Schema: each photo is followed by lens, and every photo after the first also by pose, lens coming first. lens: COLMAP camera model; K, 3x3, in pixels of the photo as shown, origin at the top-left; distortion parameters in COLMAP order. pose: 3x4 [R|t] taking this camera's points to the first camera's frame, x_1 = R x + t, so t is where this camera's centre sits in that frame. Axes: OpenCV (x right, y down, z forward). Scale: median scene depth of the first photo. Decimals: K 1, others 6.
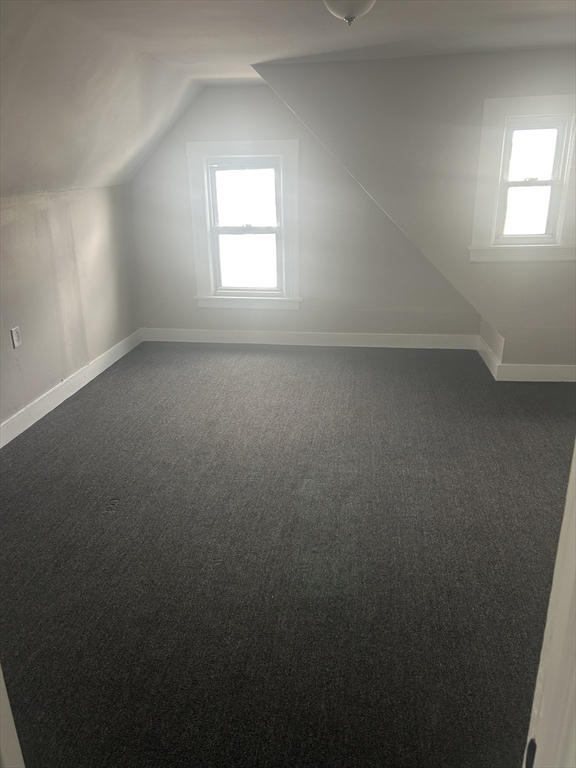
lens RADIAL K [[590.1, 0, 285.1], [0, 590.1, 380.5], [0, 0, 1]] dist [0.077525, -0.035831]
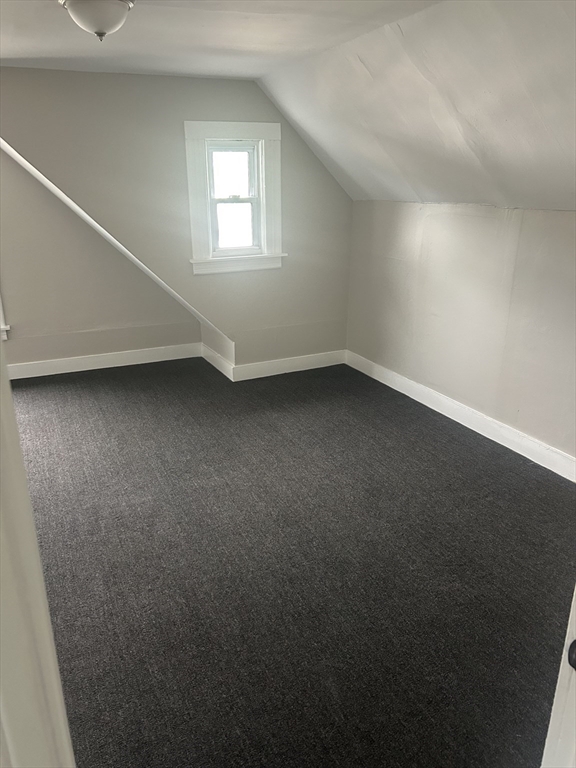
lens RADIAL K [[590.1, 0, 284.3], [0, 590.1, 386.8], [0, 0, 1]] dist [0.077525, -0.035831]
pose [[0.844067, -0.174493, 0.507053, -0.131918], [0.178062, 0.983126, 0.041913, -0.022147], [-0.505810, 0.054910, 0.860895, 0.034216]]
